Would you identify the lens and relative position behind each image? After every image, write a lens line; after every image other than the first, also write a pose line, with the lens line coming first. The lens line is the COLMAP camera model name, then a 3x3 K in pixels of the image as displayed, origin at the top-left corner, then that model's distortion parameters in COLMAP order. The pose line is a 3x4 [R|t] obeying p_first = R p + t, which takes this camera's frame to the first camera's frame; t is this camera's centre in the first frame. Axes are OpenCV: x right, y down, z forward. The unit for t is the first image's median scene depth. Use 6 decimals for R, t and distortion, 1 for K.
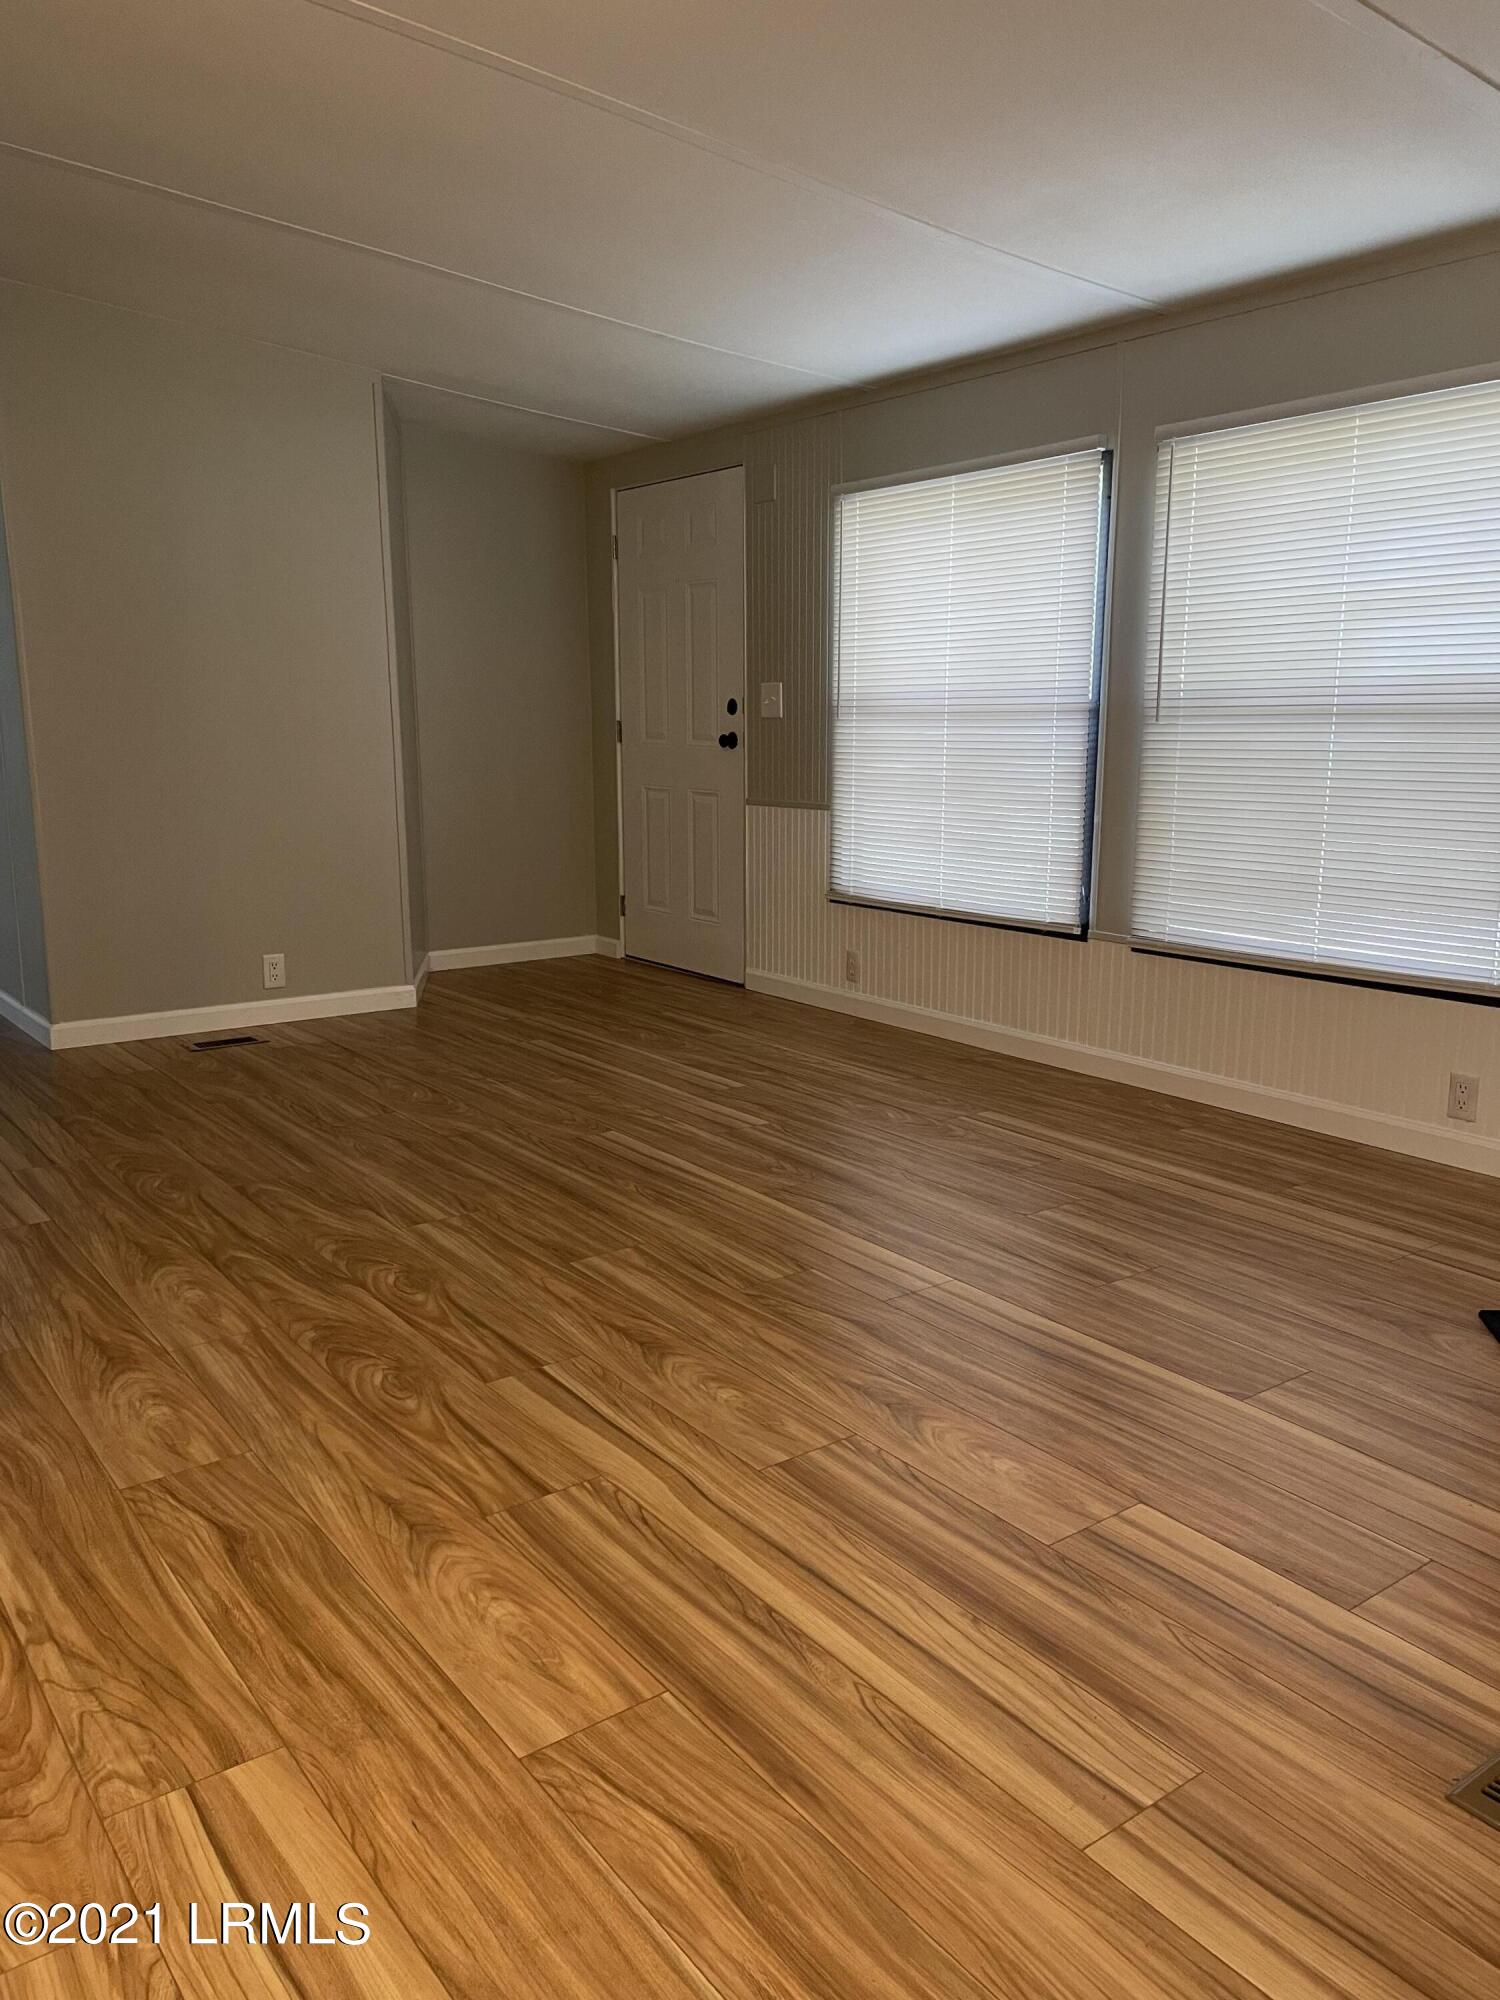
lens RADIAL K [[1540.1, 0, 740.3], [0, 1540.1, 996.7], [0, 0, 1]] dist [0.106557, -0.116604]
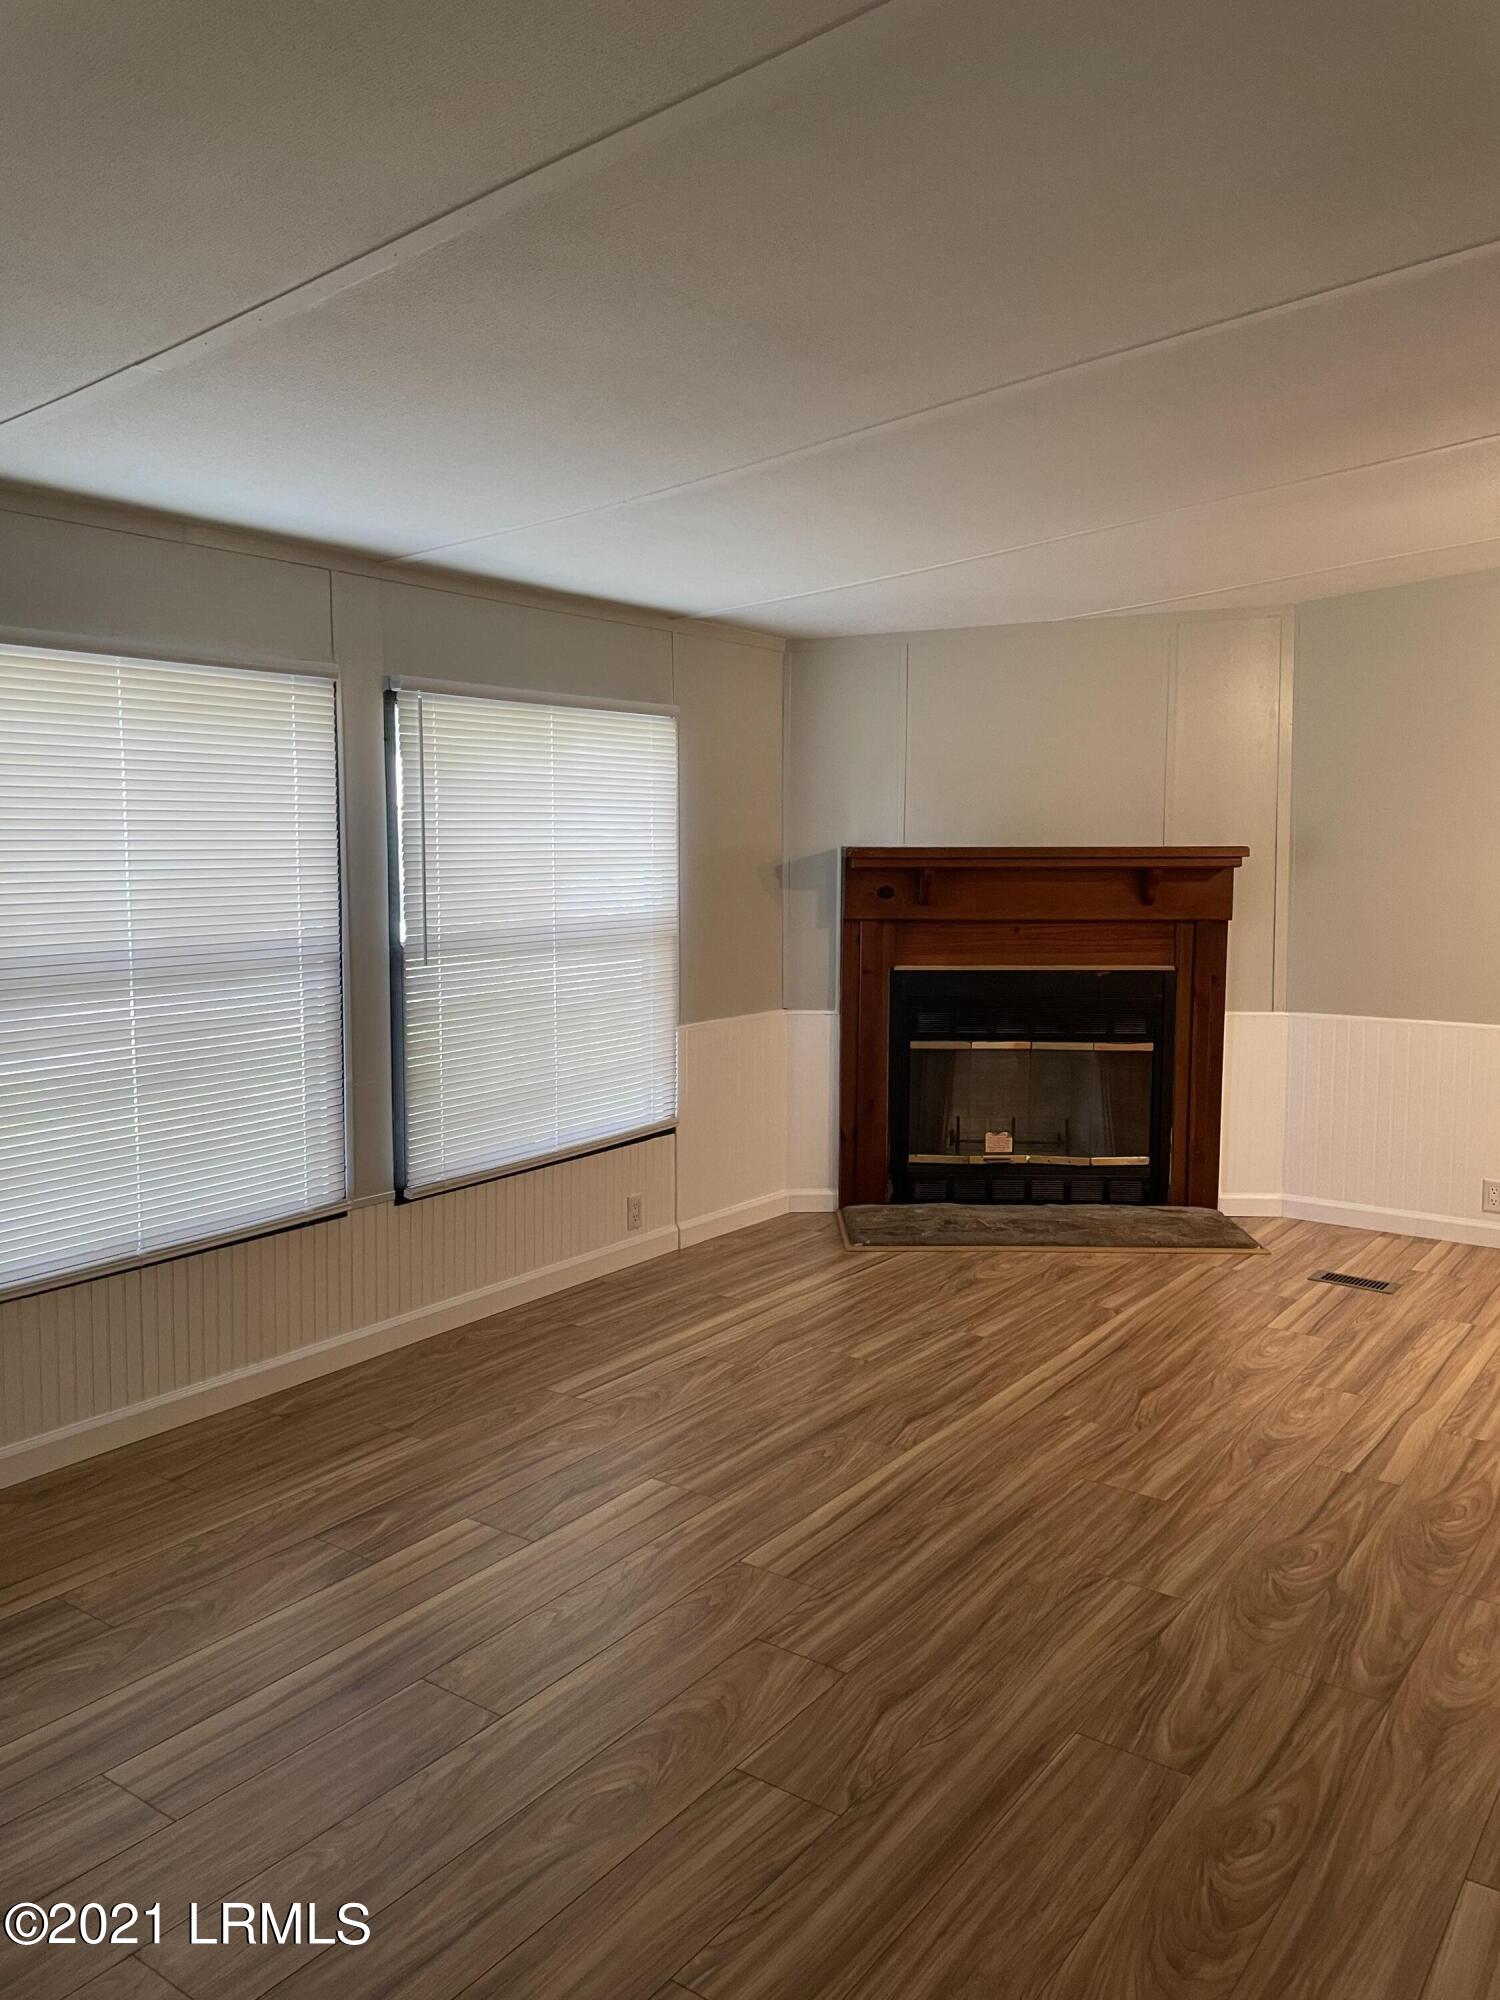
lens RADIAL K [[1564.4, 0, 750.0], [0, 1564.4, 1000.0], [0, 0, 1]] dist [0.079751, -0.097039]
pose [[-0.335069, -0.103443, 0.936498, -0.872955], [0.169083, 0.971217, 0.167774, -0.342751], [-0.926898, 0.214562, -0.307934, 1.340006]]
